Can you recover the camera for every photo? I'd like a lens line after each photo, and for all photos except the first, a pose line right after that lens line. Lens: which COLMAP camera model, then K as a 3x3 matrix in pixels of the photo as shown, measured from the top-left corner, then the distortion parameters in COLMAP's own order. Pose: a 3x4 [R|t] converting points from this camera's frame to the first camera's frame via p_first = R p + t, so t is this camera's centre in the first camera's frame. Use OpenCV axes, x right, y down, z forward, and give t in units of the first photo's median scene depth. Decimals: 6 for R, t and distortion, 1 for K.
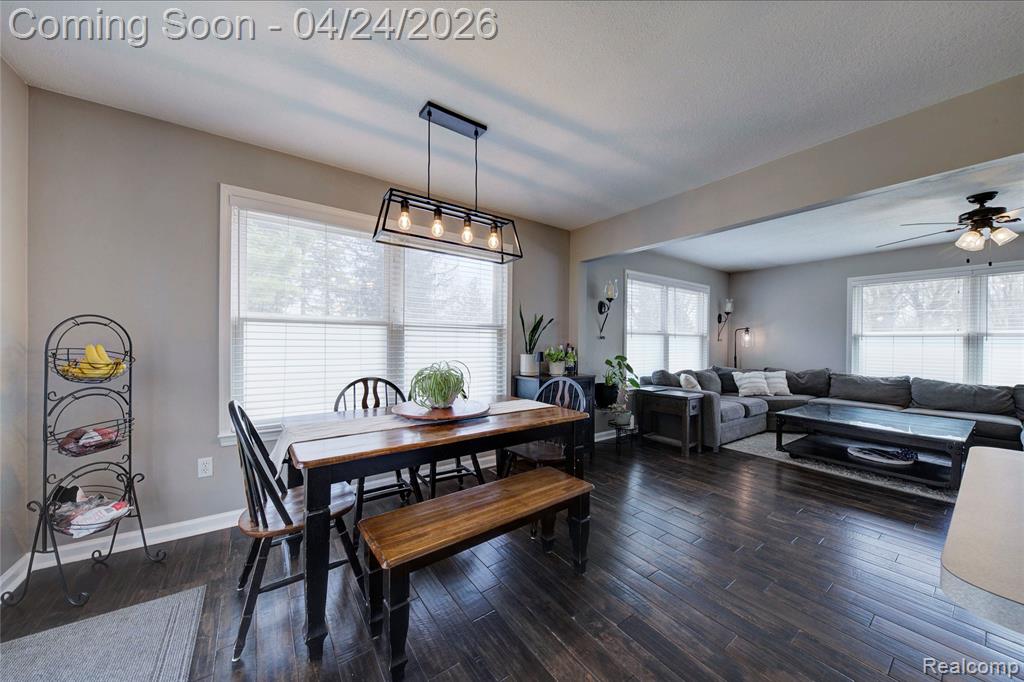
lens RADIAL K [[351.4, 0, 514.0], [0, 351.4, 340.9], [0, 0, 1]] dist [-0.006043, -0.001095]
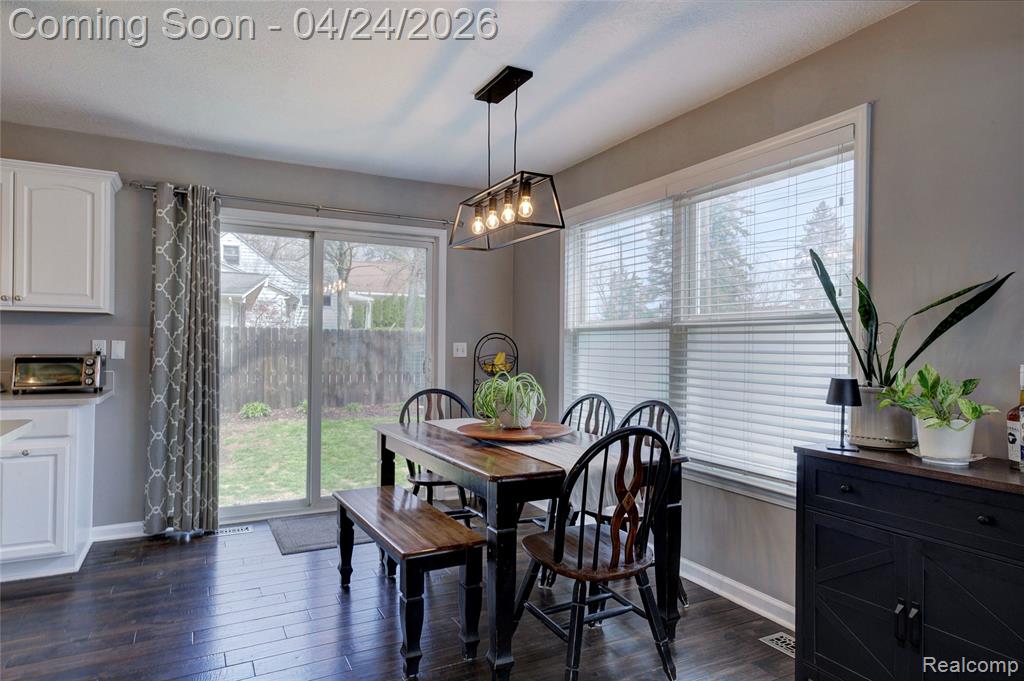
lens RADIAL K [[615.7, 0, 513.3], [0, 615.7, 339.9], [0, 0, 1]] dist [0.014842, 0.001459]
pose [[-0.142319, -0.020597, -0.989606, 0.658334], [-0.010398, 0.999759, -0.019313, 0.003605], [0.989766, 0.007542, -0.142499, 0.642942]]
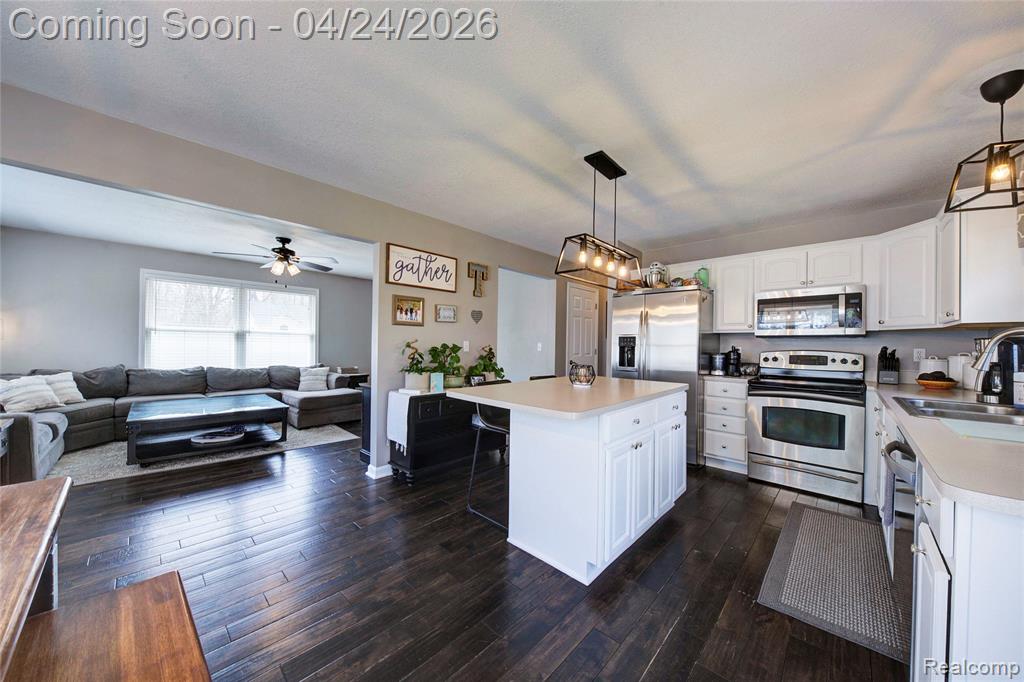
lens RADIAL K [[351.4, 0, 510.8], [0, 351.4, 341.8], [0, 0, 1]] dist [-0.006043, -0.001095]
pose [[-0.188274, -0.005129, 0.982103, -0.228175], [-0.021853, 0.999761, 0.001032, -0.003855], [-0.981873, -0.021267, -0.188341, 0.248286]]
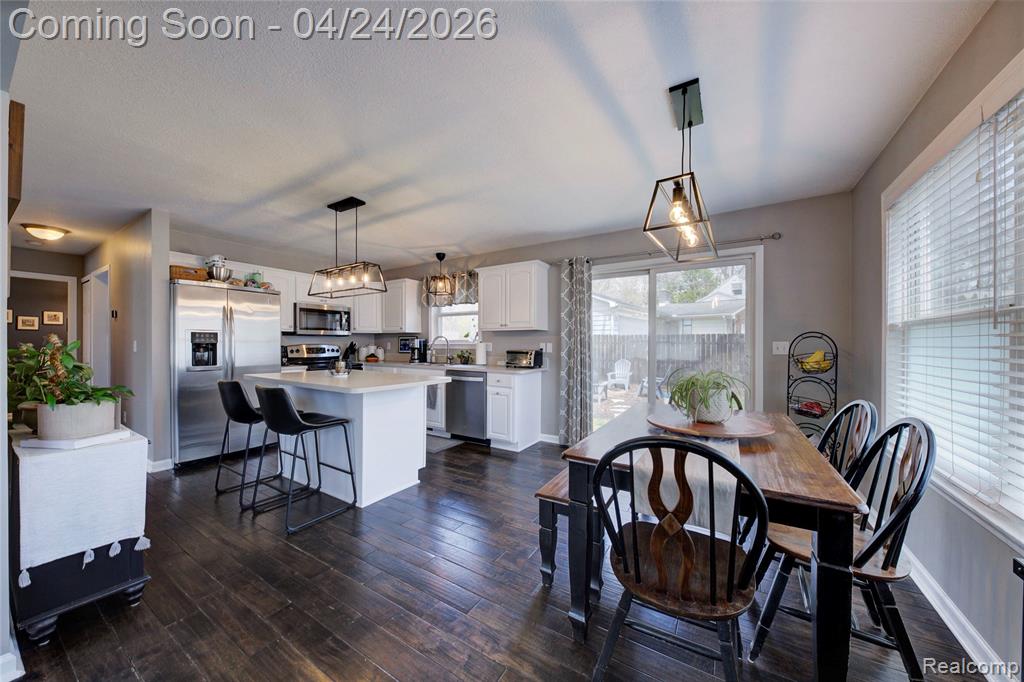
lens RADIAL K [[351.4, 0, 509.6], [0, 351.4, 345.5], [0, 0, 1]] dist [-0.006043, -0.001095]
pose [[-0.927490, -0.009022, -0.373739, 0.309475], [-0.009443, 0.999955, -0.000704, 0.000974], [0.373729, 0.002876, -0.927534, 0.869288]]
